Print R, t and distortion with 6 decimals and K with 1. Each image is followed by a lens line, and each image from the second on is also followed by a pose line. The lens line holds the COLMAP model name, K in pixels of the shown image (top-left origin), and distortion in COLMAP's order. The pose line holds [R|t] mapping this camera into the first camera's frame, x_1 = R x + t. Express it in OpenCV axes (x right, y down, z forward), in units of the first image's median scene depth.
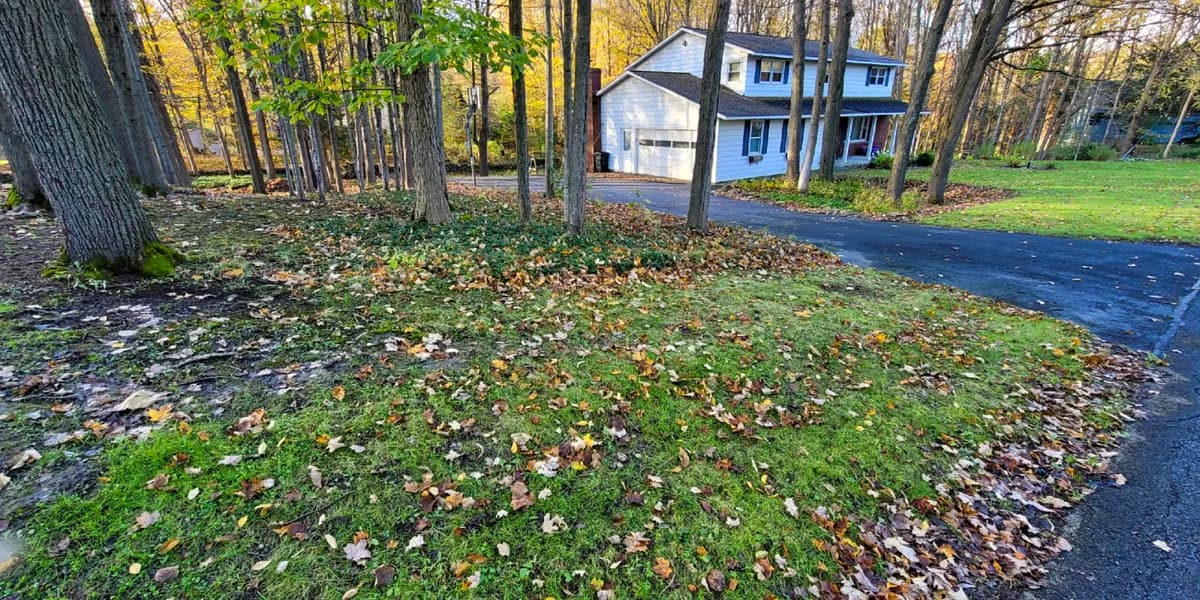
lens RADIAL K [[482.1, 0, 603.4], [0, 482.1, 302.9], [0, 0, 1]] dist [-0.002026, -0.000239]
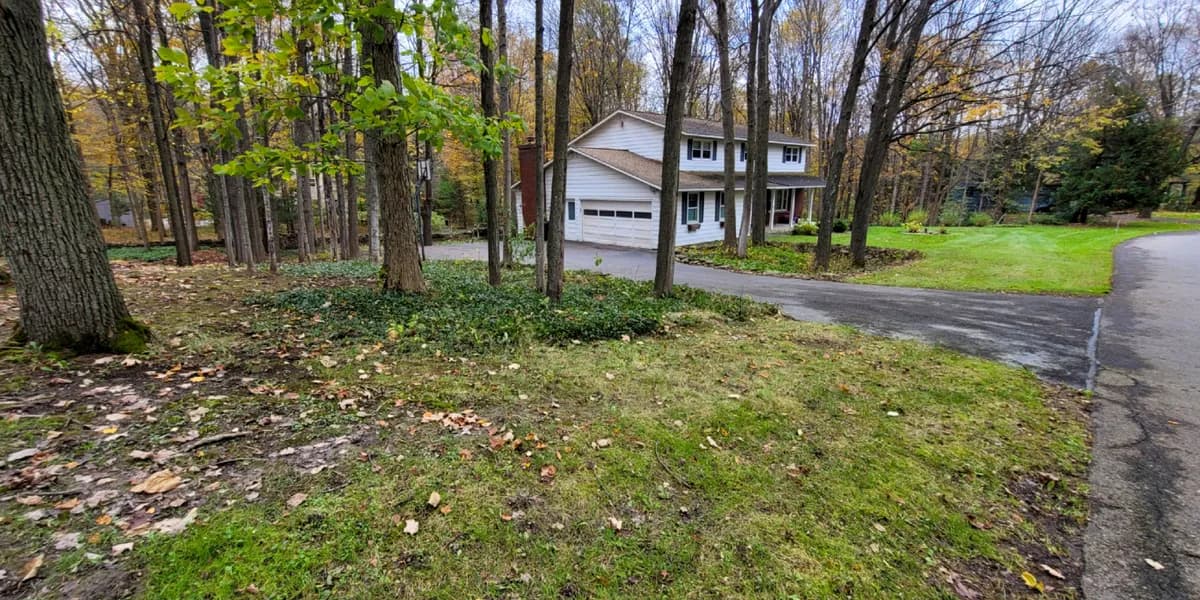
lens RADIAL K [[482.1, 0, 603.0], [0, 482.1, 304.5], [0, 0, 1]] dist [-0.002026, -0.000239]
pose [[0.991887, -0.026600, 0.124305, -0.168019], [0.042906, 0.990532, -0.130403, 0.009653], [-0.119659, 0.134678, 0.983638, -0.015081]]
